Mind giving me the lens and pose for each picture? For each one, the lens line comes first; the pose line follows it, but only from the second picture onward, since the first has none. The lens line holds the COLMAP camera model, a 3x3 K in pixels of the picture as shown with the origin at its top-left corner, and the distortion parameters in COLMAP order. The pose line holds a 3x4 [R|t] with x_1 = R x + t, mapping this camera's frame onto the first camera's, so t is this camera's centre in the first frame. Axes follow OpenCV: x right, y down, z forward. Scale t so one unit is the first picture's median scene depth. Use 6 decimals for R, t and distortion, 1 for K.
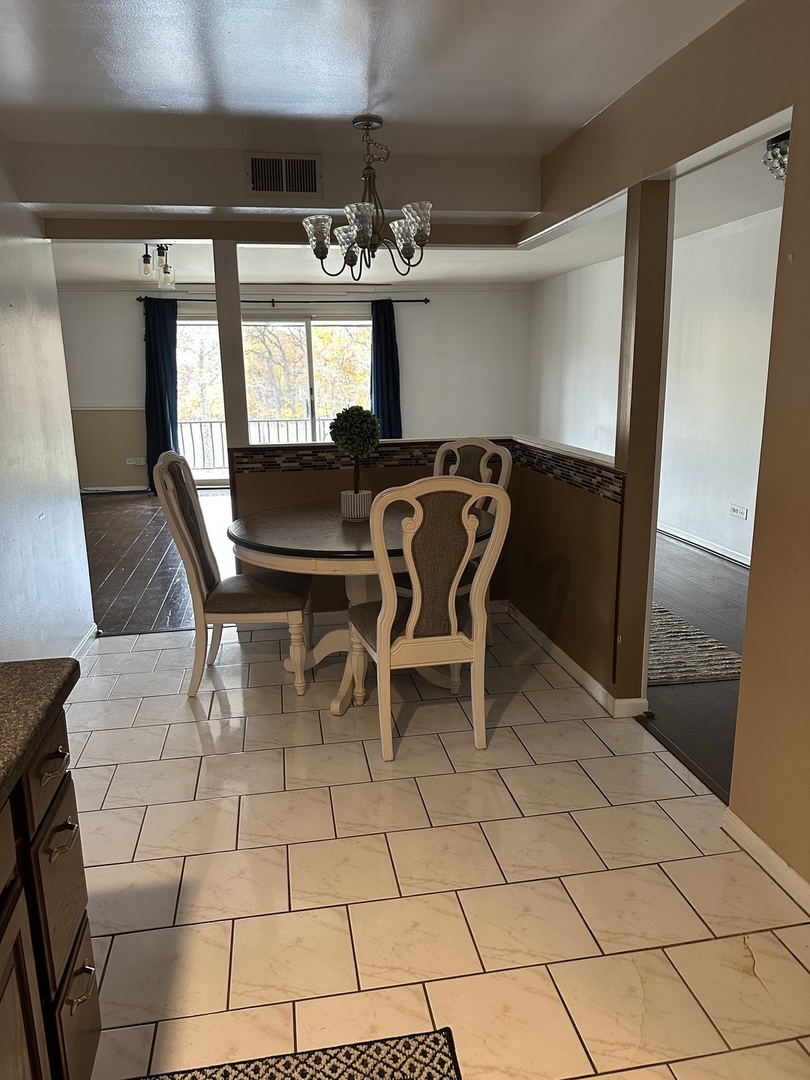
lens RADIAL K [[754.2, 0, 405.0], [0, 754.2, 540.0], [0, 0, 1]] dist [0.116636, -0.000981]
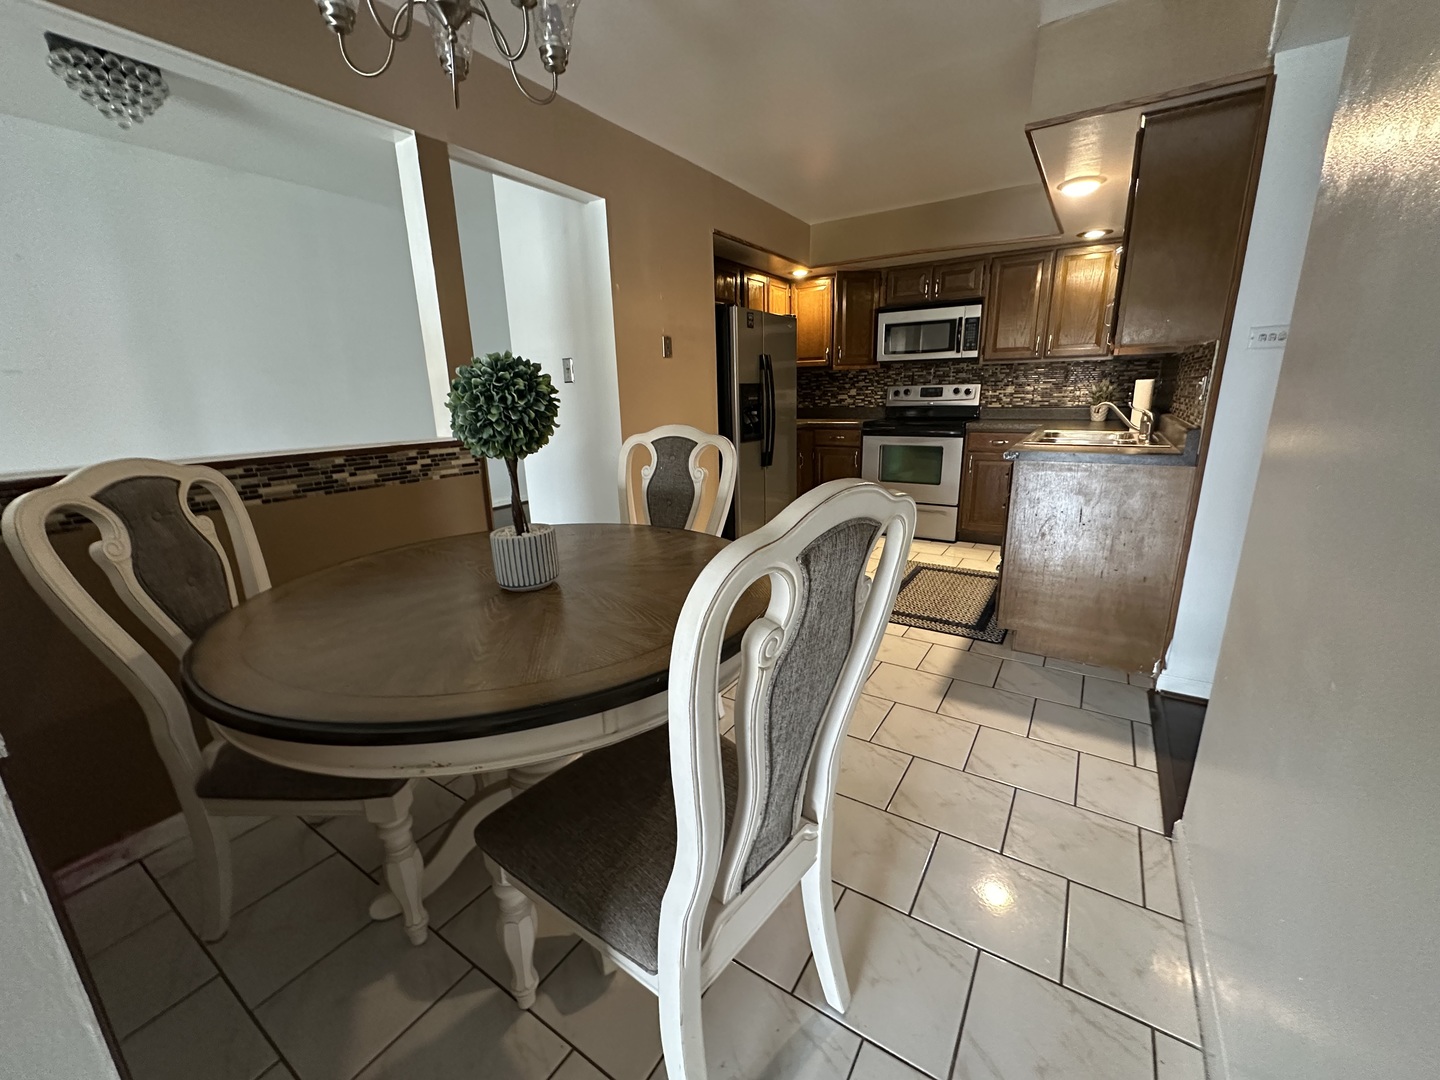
lens RADIAL K [[575.3, 0, 720.0], [0, 575.3, 540.0], [0, 0, 1]] dist [-0.001082, -0.000471]
pose [[-0.725740, -0.138593, 0.673864, -0.166433], [0.189187, 0.901531, 0.389167, -0.071713], [-0.661445, 0.409920, -0.628057, 0.460123]]
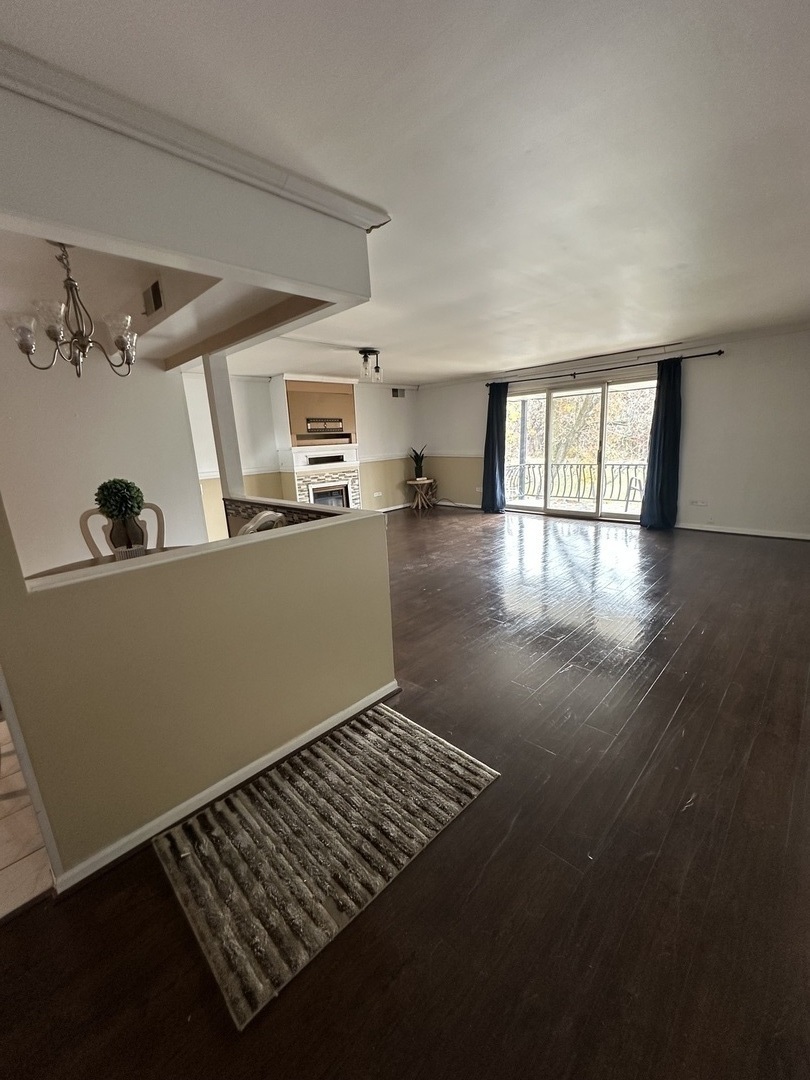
lens RADIAL K [[431.4, 0, 405.0], [0, 431.4, 540.0], [0, 0, 1]] dist [-0.001082, -0.000471]
pose [[0.576454, 0.181201, -0.796785, 0.303216], [-0.143666, 0.982388, 0.119471, -0.089393], [0.804401, 0.045602, 0.592334, 0.377910]]
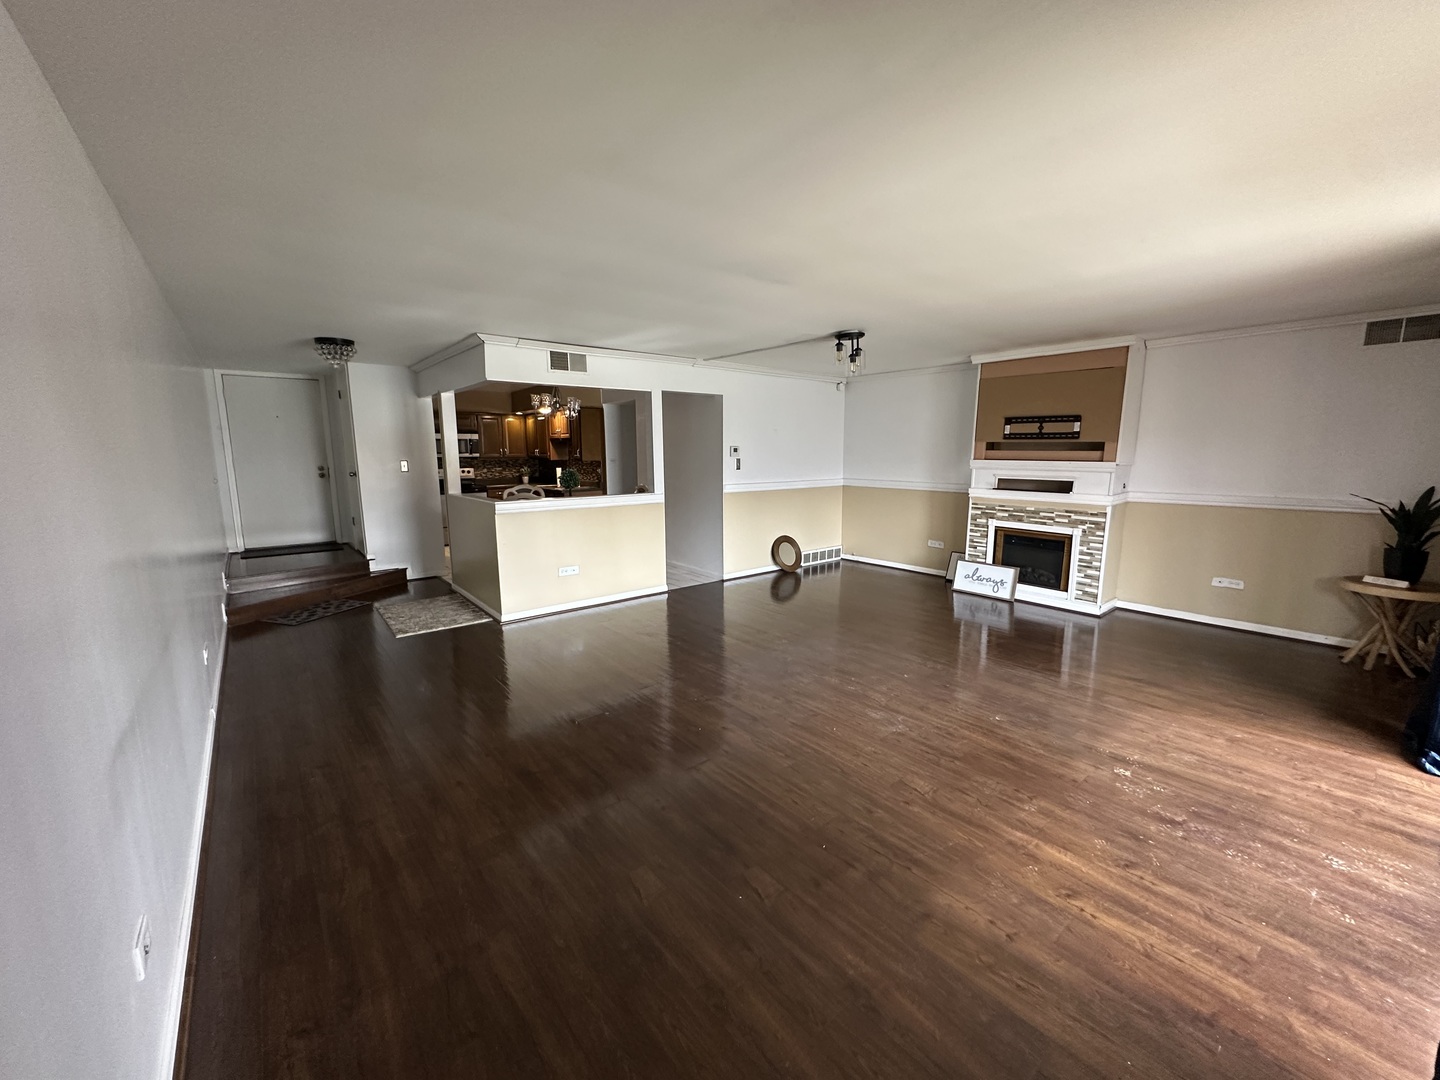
lens RADIAL K [[575.3, 0, 720.0], [0, 575.3, 540.0], [0, 0, 1]] dist [-0.001082, -0.000471]
pose [[-0.876842, 0.099832, -0.470300, 0.158198], [-0.083839, 0.931466, 0.354038, -0.257798], [0.473412, 0.349865, -0.808378, 1.097528]]
